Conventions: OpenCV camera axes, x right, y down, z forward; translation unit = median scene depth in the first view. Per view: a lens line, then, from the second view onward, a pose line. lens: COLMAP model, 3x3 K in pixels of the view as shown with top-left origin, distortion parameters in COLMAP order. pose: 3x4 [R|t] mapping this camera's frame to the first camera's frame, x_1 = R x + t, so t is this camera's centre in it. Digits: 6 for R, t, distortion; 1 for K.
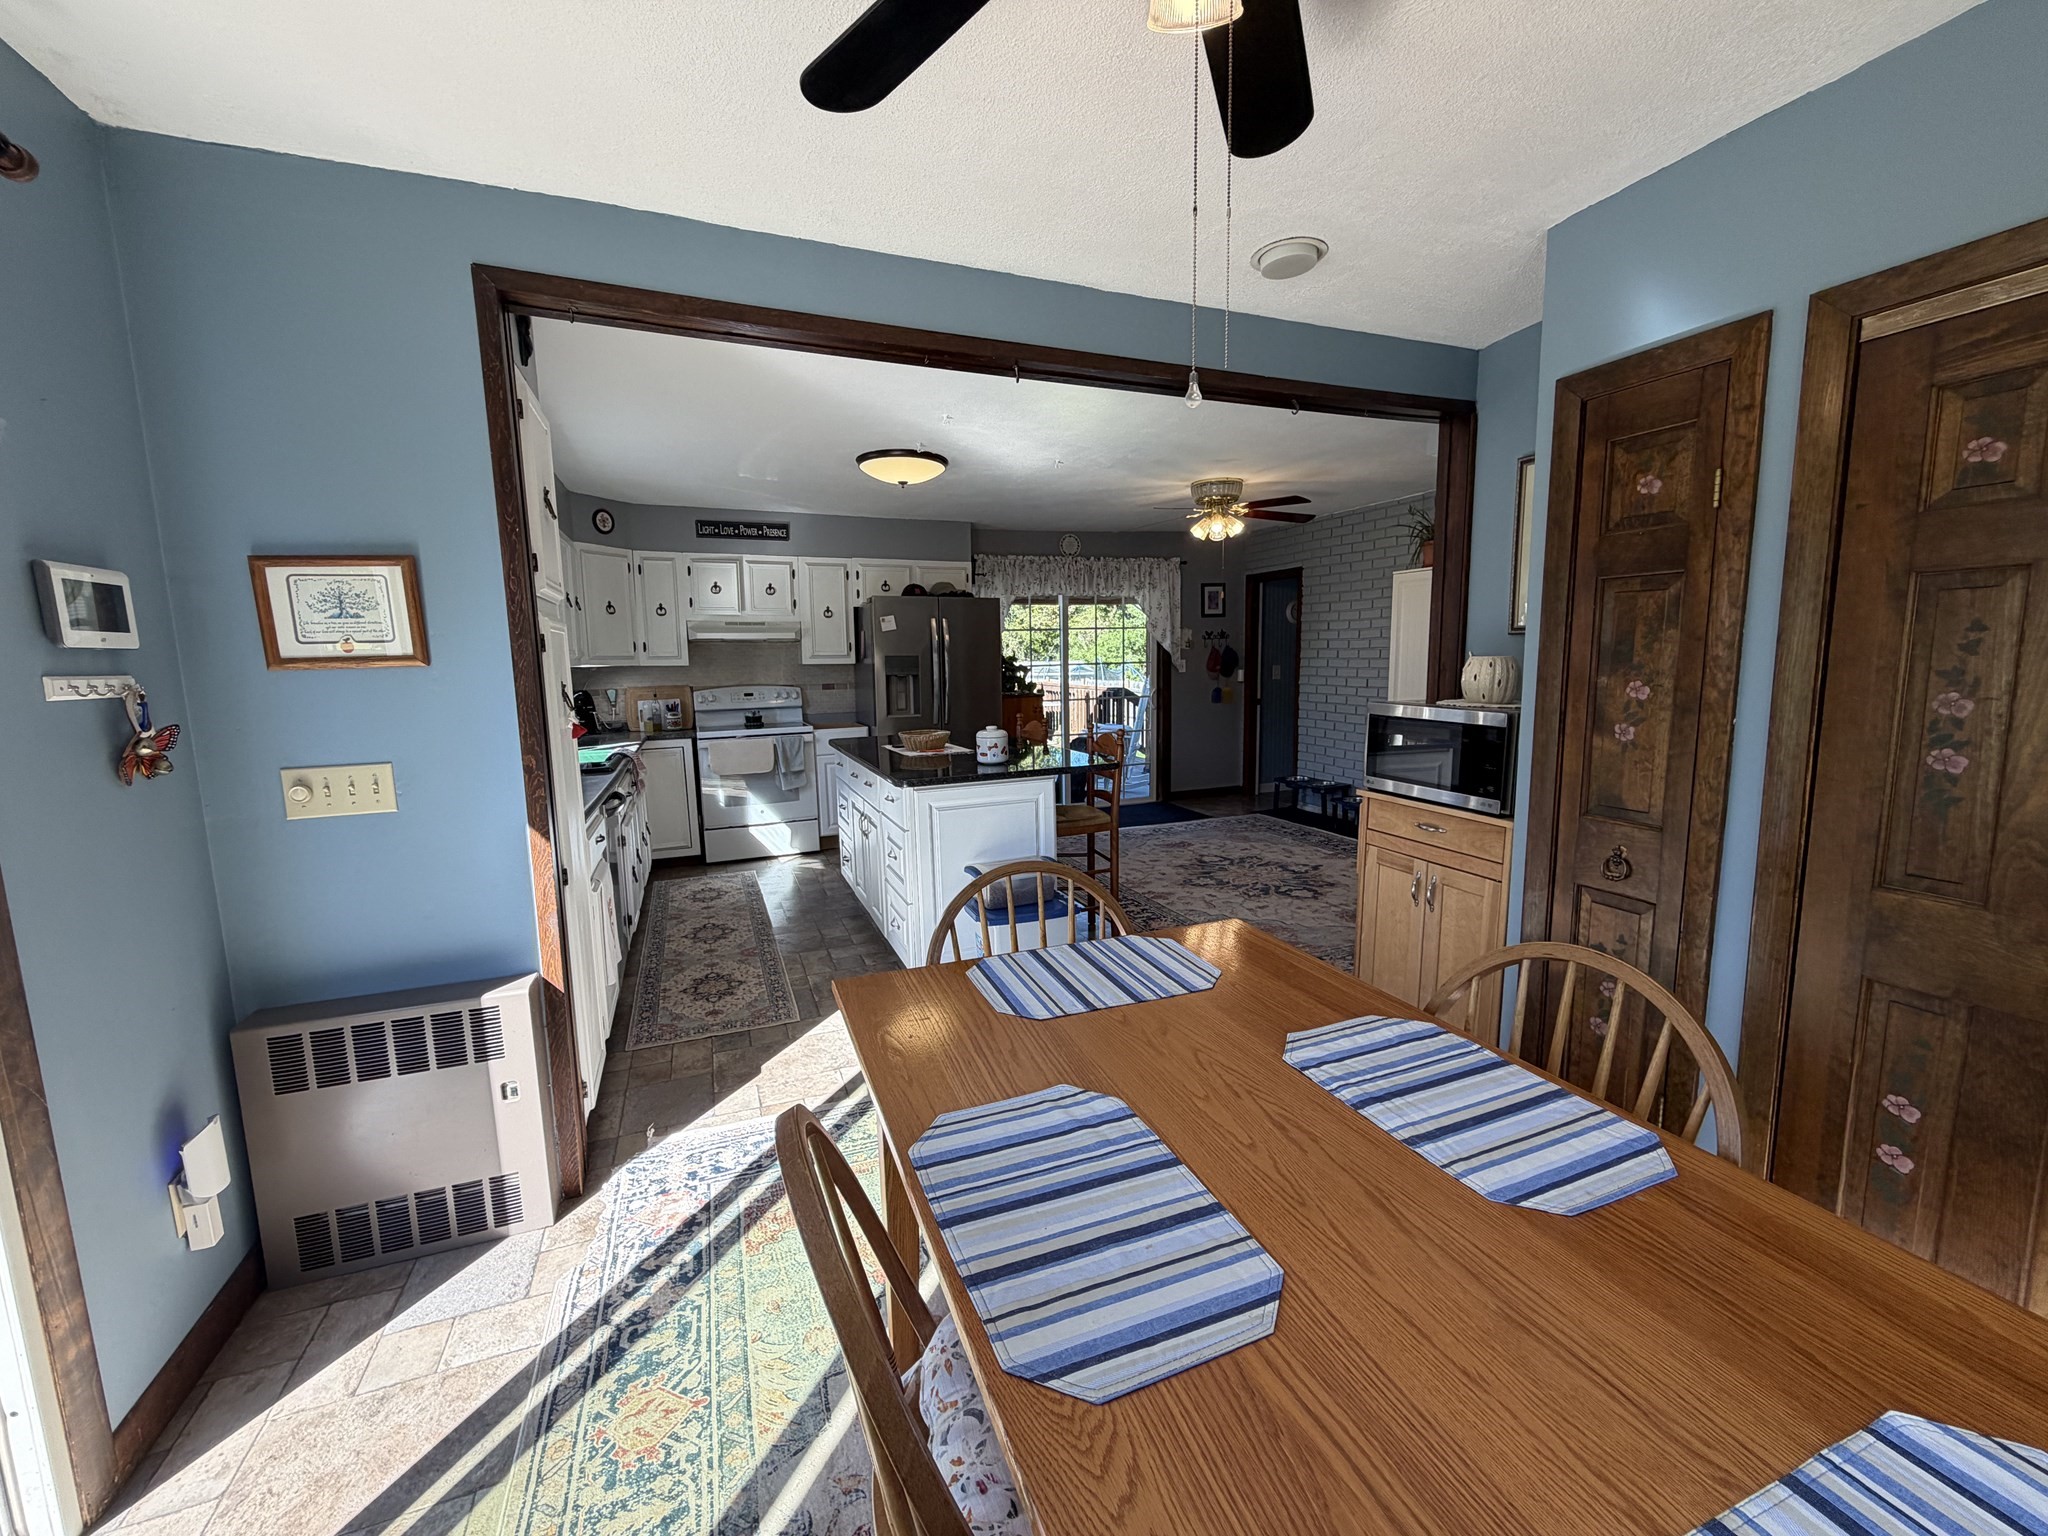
lens RADIAL K [[815.2, 0, 1016.7], [0, 815.2, 765.5], [0, 0, 1]] dist [-0.001042, 0.000233]
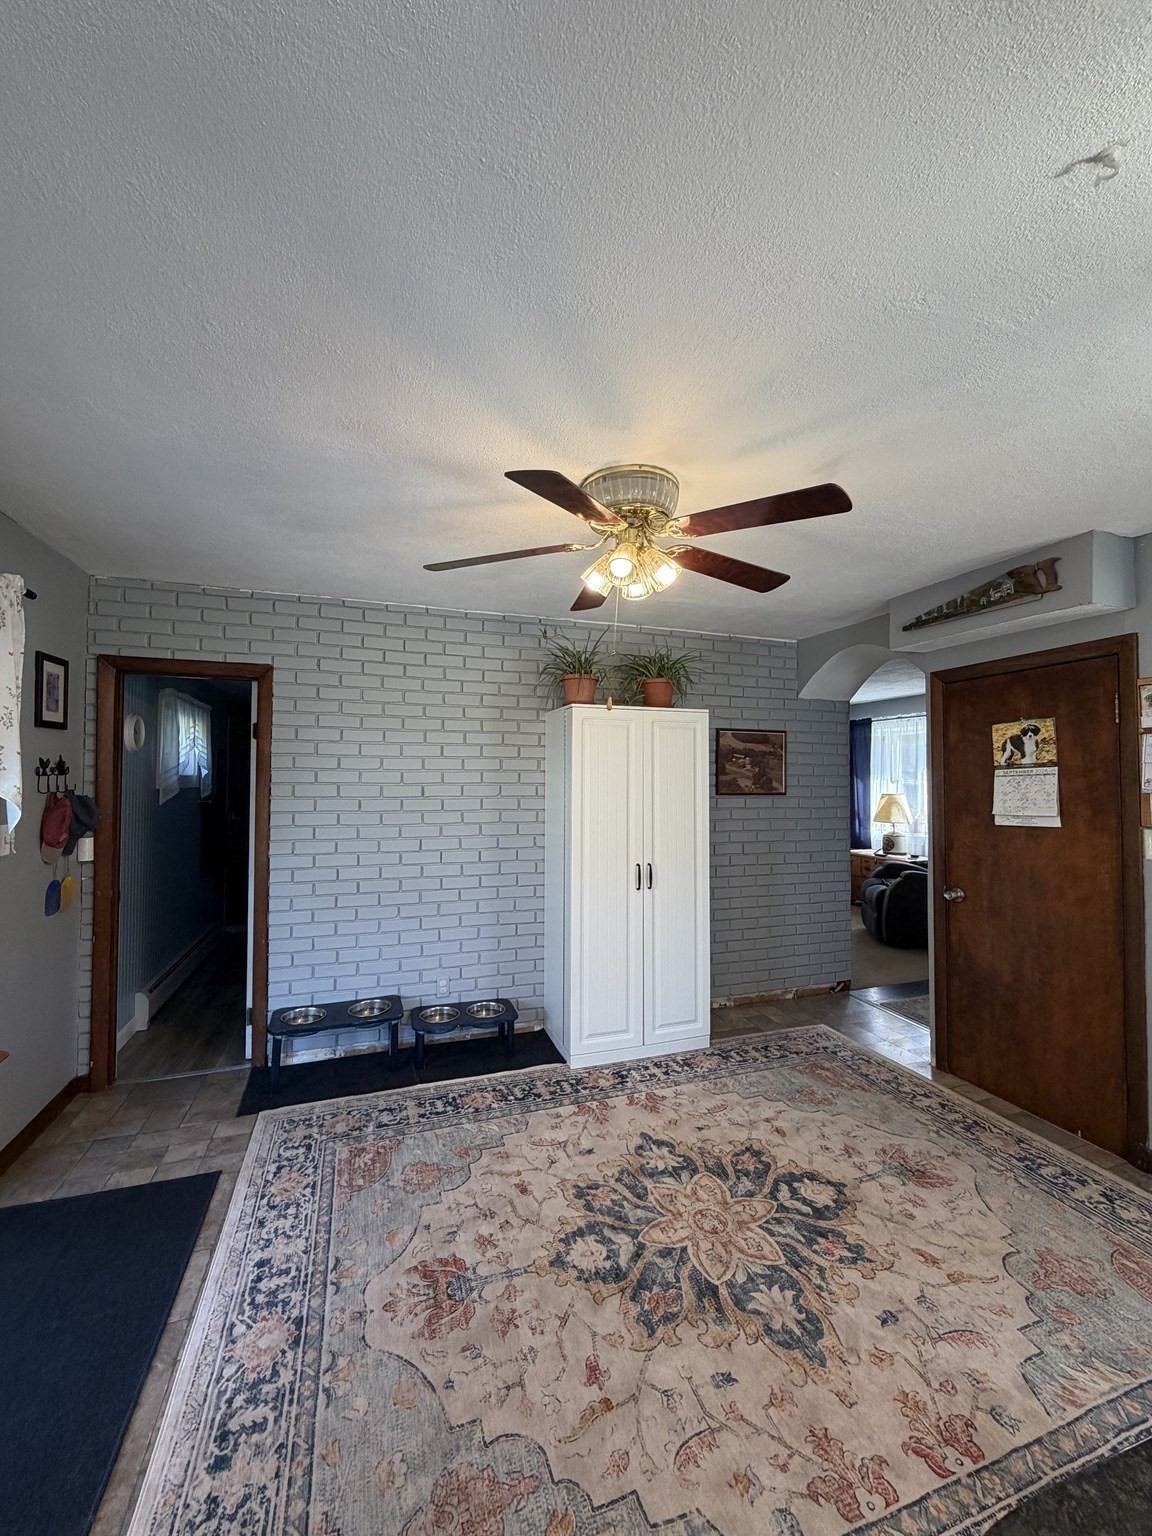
lens RADIAL K [[611.4, 0, 578.1], [0, 611.4, 762.5], [0, 0, 1]] dist [-0.001042, 0.000233]
pose [[0.040203, 0.046239, 0.998121, -0.125237], [0.130764, 0.990094, -0.051134, -0.149086], [-0.990598, 0.132574, 0.033758, 0.974689]]
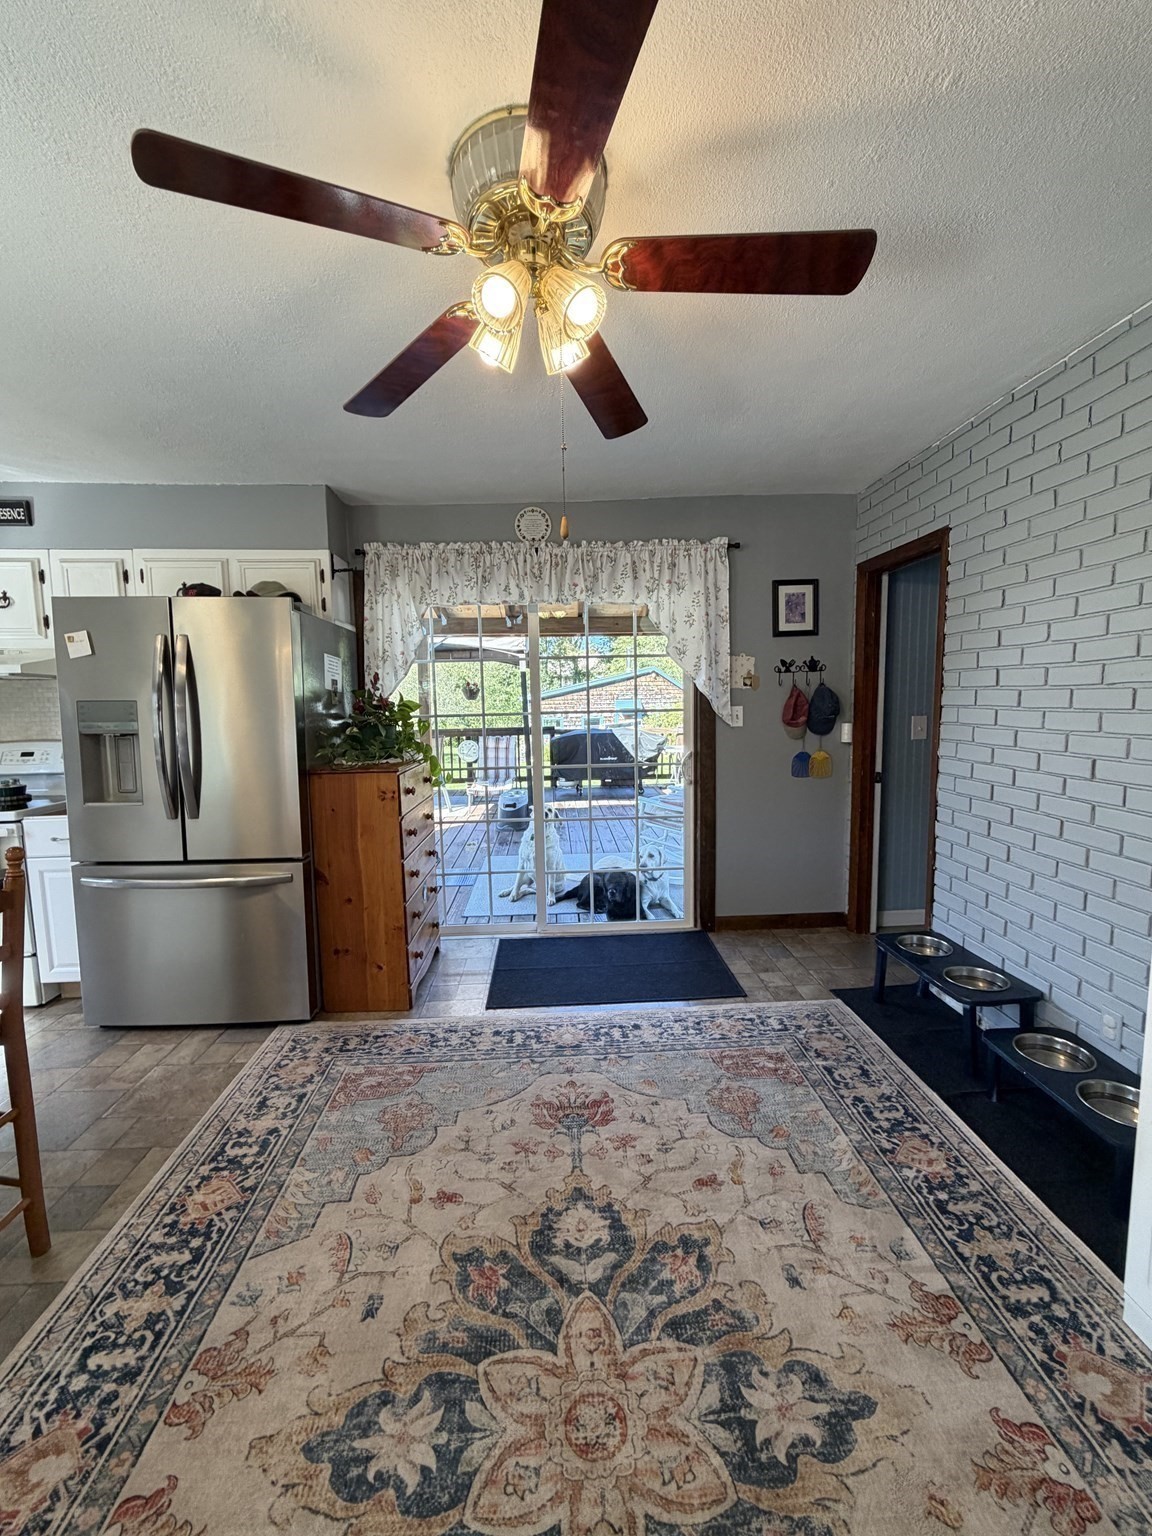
lens RADIAL K [[611.4, 0, 578.1], [0, 611.4, 762.5], [0, 0, 1]] dist [-0.001042, 0.000233]
pose [[0.948920, 0.035178, -0.313549, 0.326814], [-0.043187, 0.998893, -0.018631, -0.102239], [0.312546, 0.031221, 0.949389, 0.730294]]
